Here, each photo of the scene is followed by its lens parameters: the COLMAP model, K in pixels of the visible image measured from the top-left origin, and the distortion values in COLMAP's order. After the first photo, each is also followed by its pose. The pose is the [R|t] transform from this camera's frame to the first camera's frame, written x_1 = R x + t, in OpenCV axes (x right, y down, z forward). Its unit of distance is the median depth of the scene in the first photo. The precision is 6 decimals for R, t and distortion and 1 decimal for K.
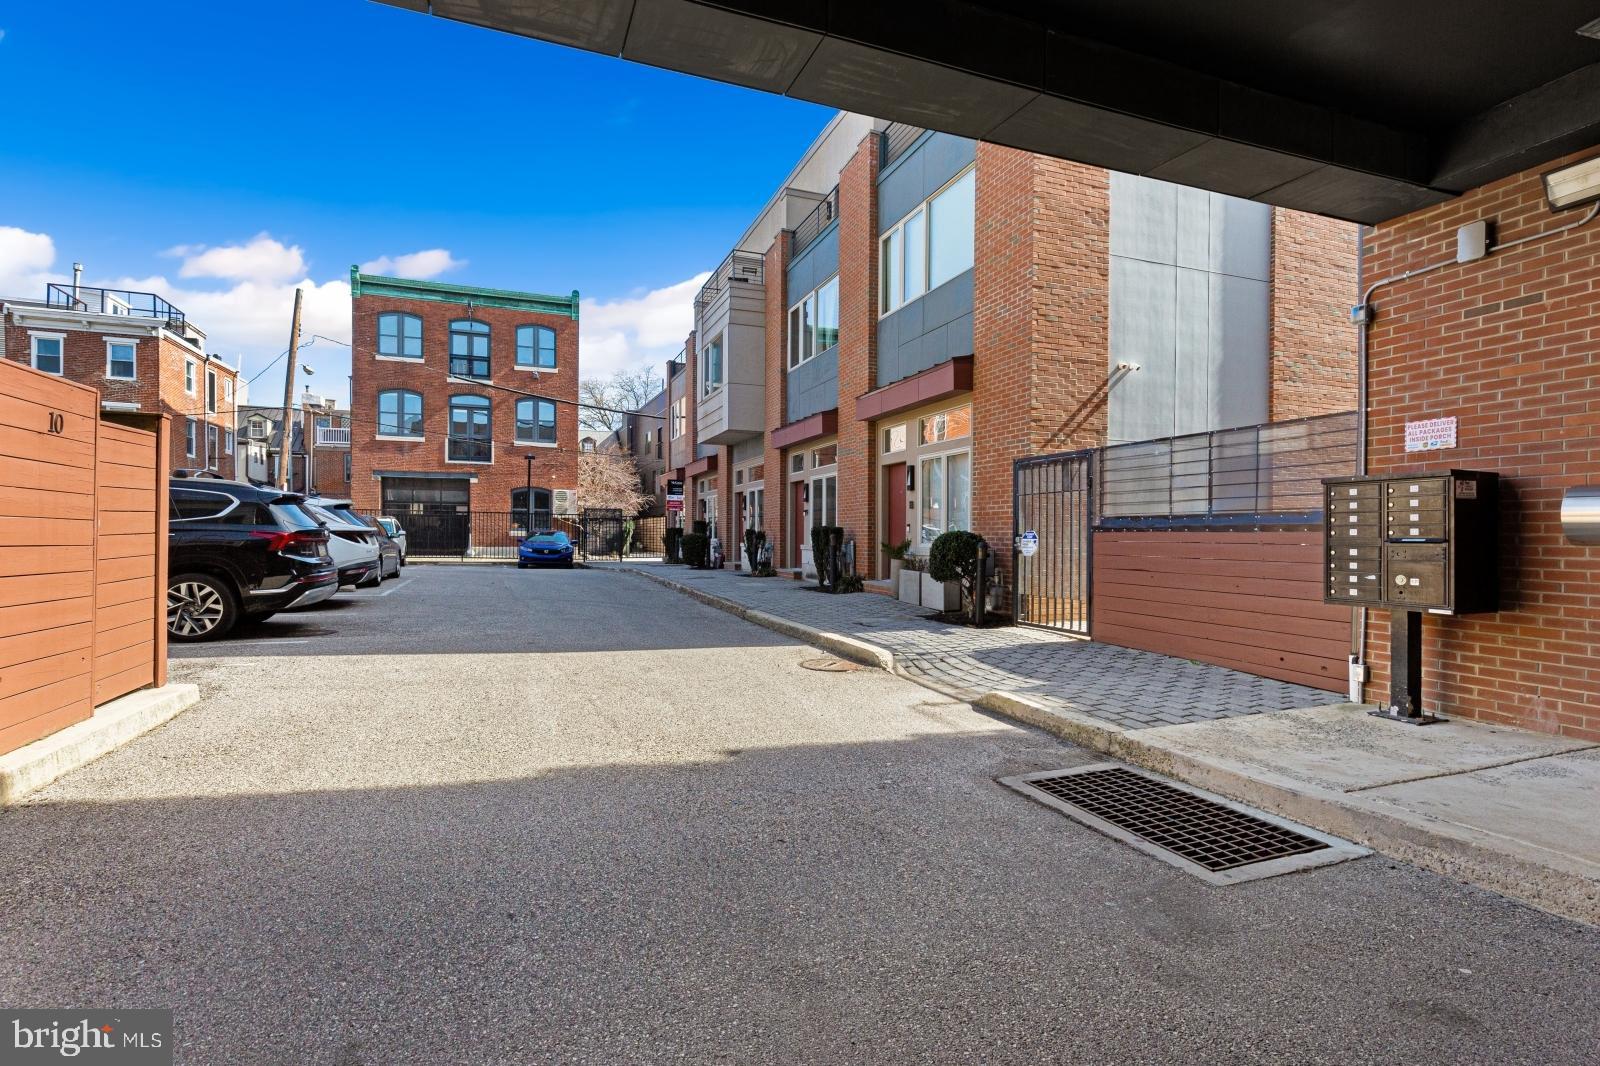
lens RADIAL K [[712.7, 0, 807.0], [0, 712.7, 540.5], [0, 0, 1]] dist [0.000940, 0.001361]
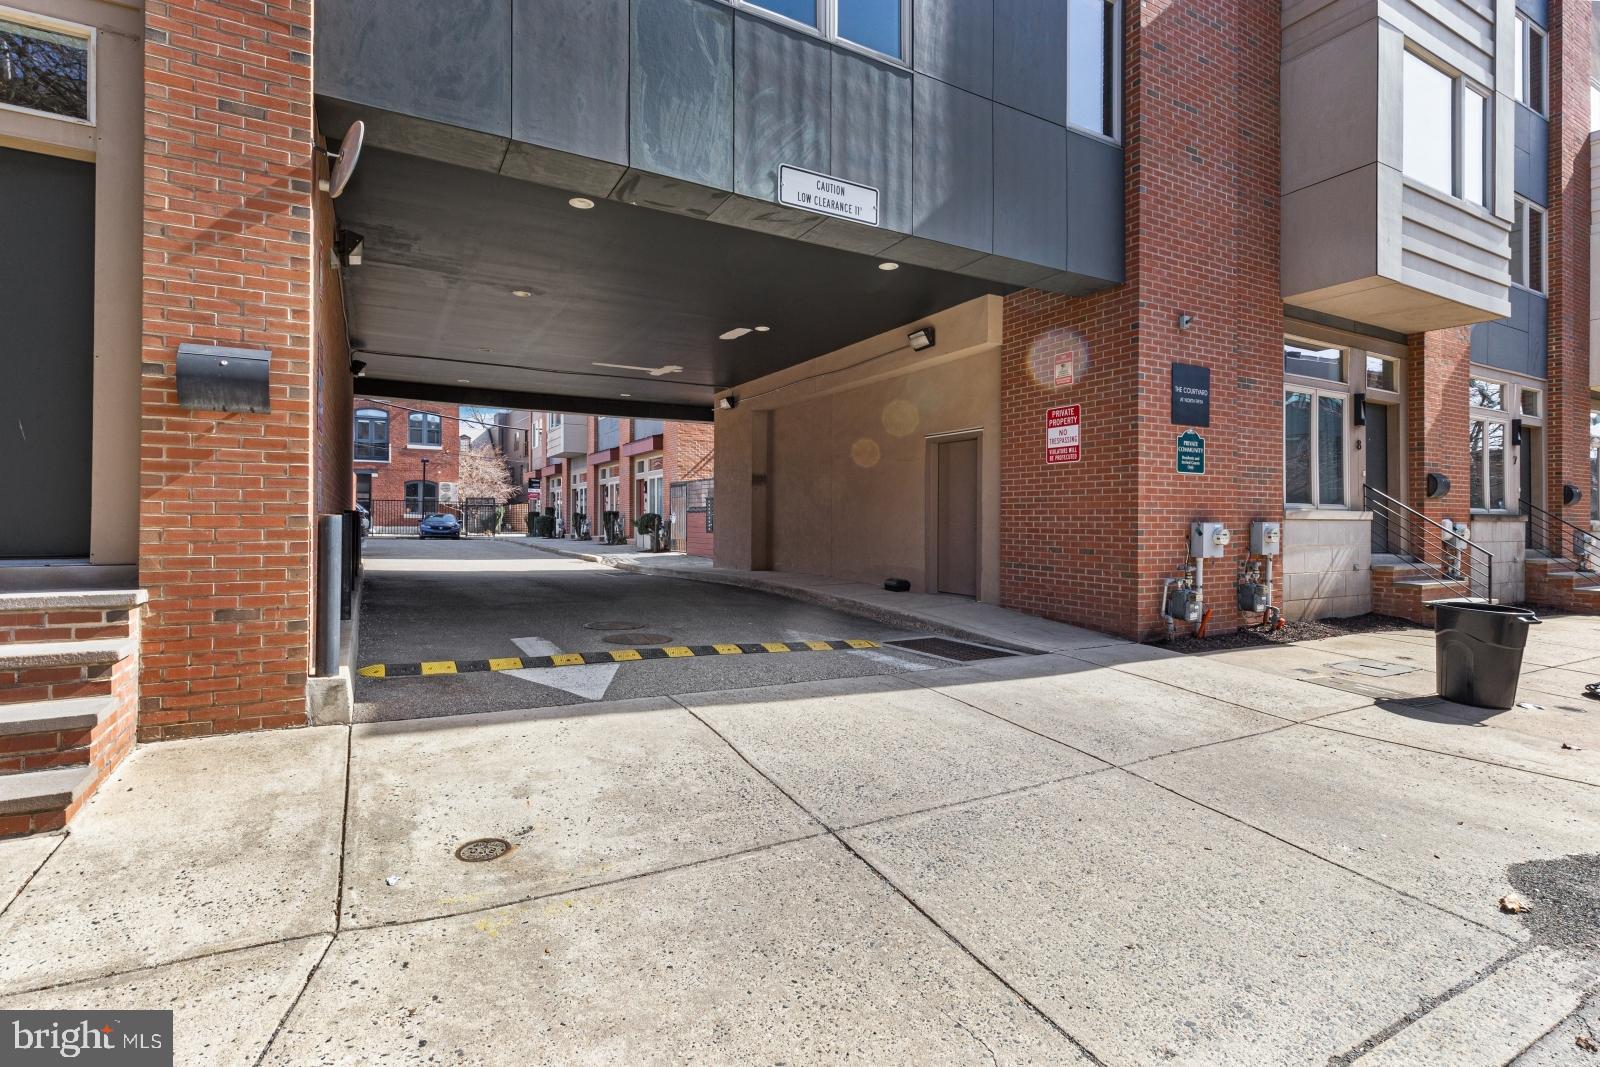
lens RADIAL K [[712.7, 0, 797.2], [0, 712.7, 522.4], [0, 0, 1]] dist [0.000940, 0.001361]
pose [[0.988727, 0.001313, 0.149722, 0.129159], [-0.000569, 0.999987, -0.005011, 0.010773], [-0.149727, 0.004869, 0.988715, -0.517507]]
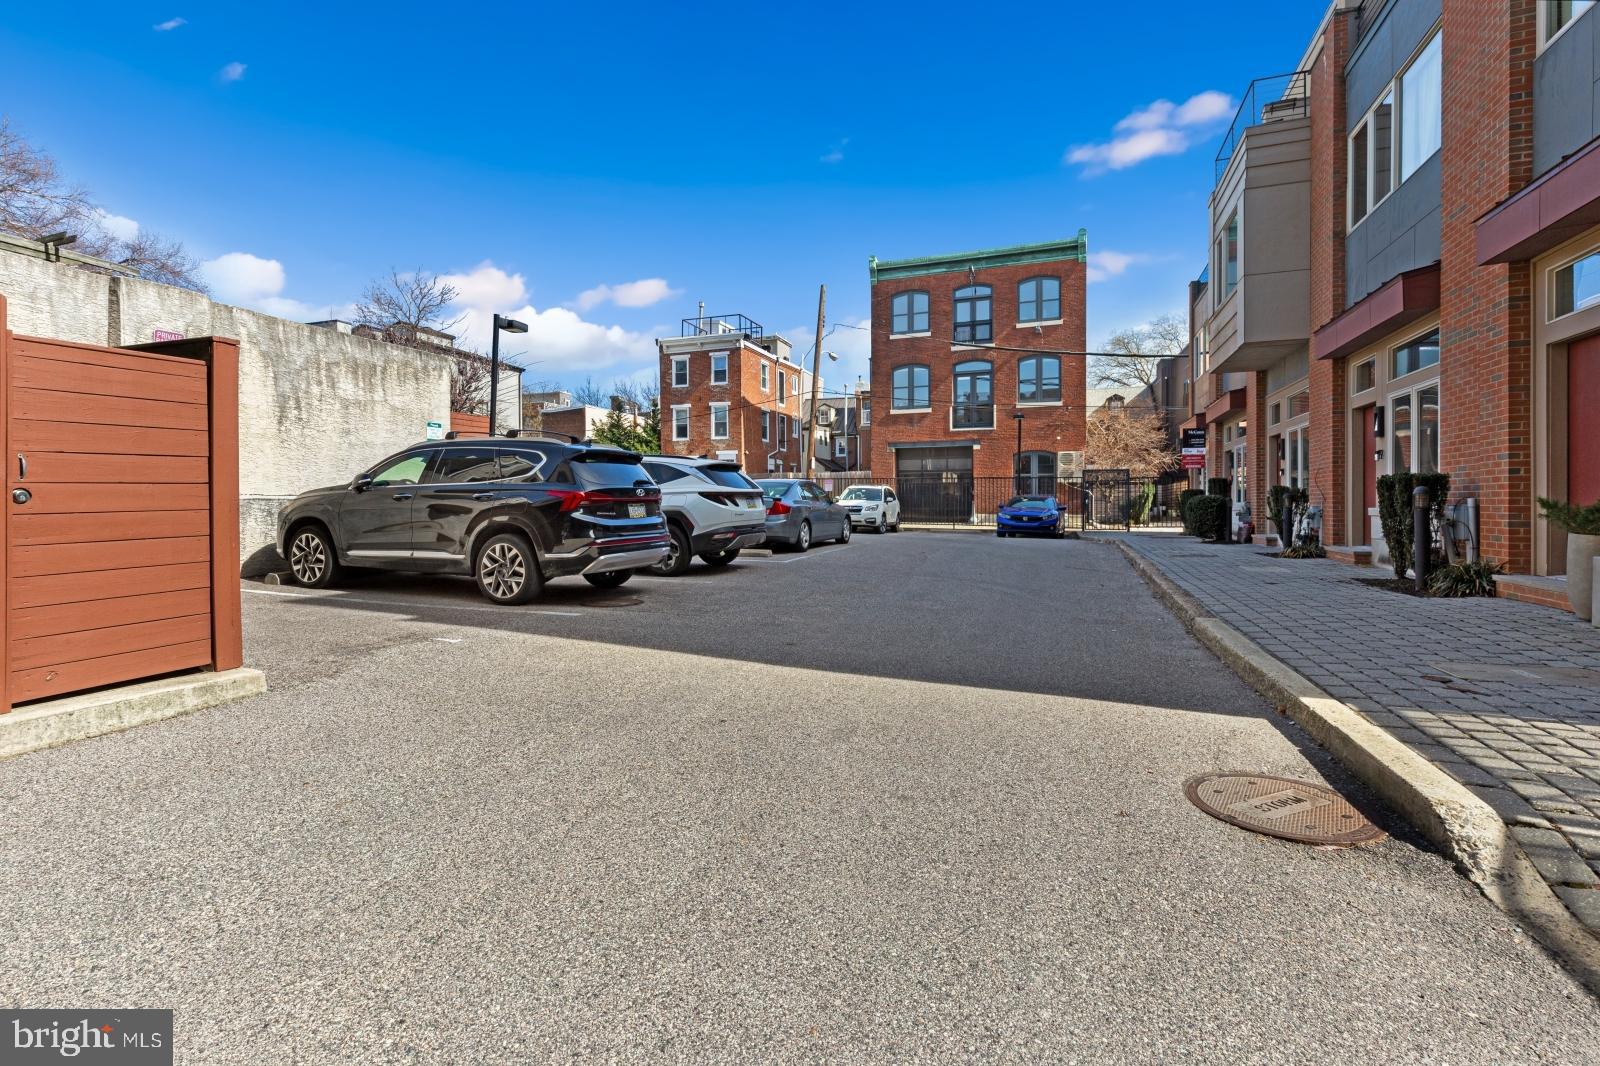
lens RADIAL K [[712.7, 0, 817.4], [0, 712.7, 509.8], [0, 0, 1]] dist [0.000940, 0.001361]
pose [[0.747935, -0.003925, -0.663760, 0.028166], [0.003943, 0.999991, -0.001471, 0.004309], [0.663760, -0.001517, 0.747944, 0.150307]]
